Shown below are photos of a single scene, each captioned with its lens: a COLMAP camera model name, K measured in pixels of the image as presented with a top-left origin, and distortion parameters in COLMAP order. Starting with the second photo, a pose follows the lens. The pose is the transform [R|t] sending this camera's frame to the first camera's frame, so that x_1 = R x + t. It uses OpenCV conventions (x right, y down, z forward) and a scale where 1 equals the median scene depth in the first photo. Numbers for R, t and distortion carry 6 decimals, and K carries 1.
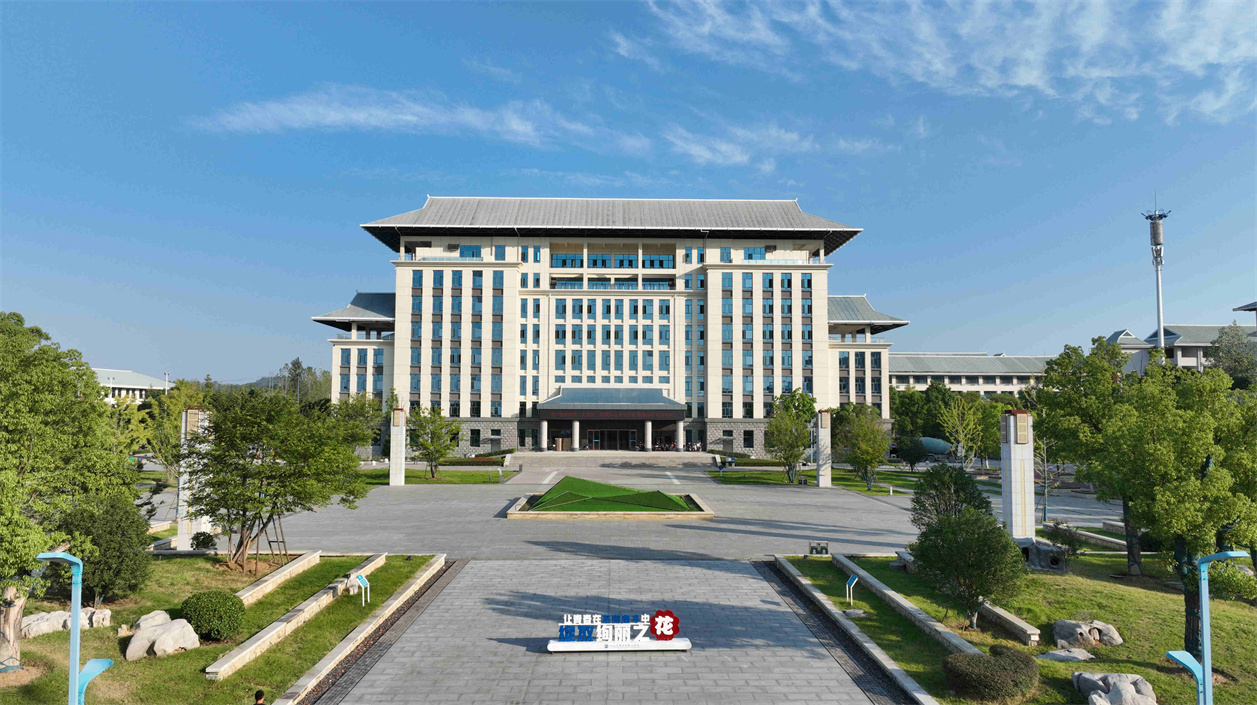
lens RADIAL K [[870.6, 0, 630.9], [0, 870.6, 351.3], [0, 0, 1]] dist [0.000073, -0.000080]
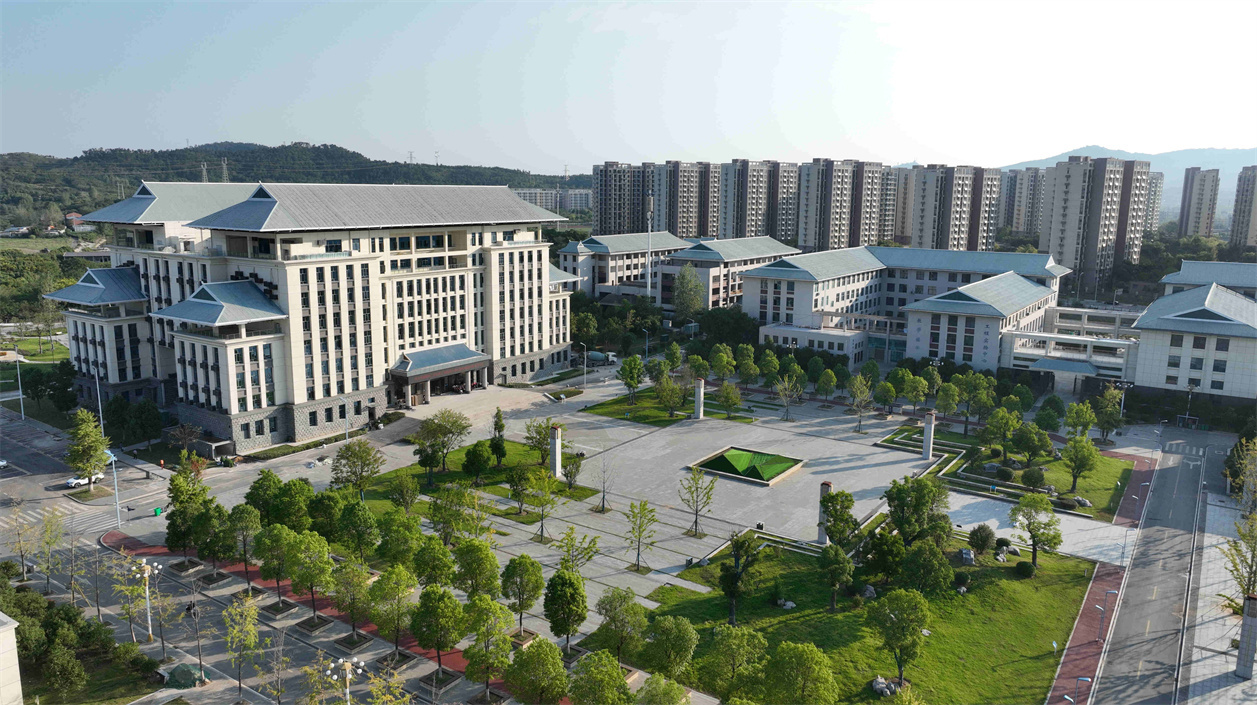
lens RADIAL K [[870.6, 0, 628.2], [0, 870.6, 352.9], [0, 0, 1]] dist [0.000073, -0.000080]
pose [[0.593262, -0.145935, 0.791671, -0.859888], [-0.060211, 0.972632, 0.224413, -0.253228], [-0.802754, -0.180803, 0.568239, 0.046078]]
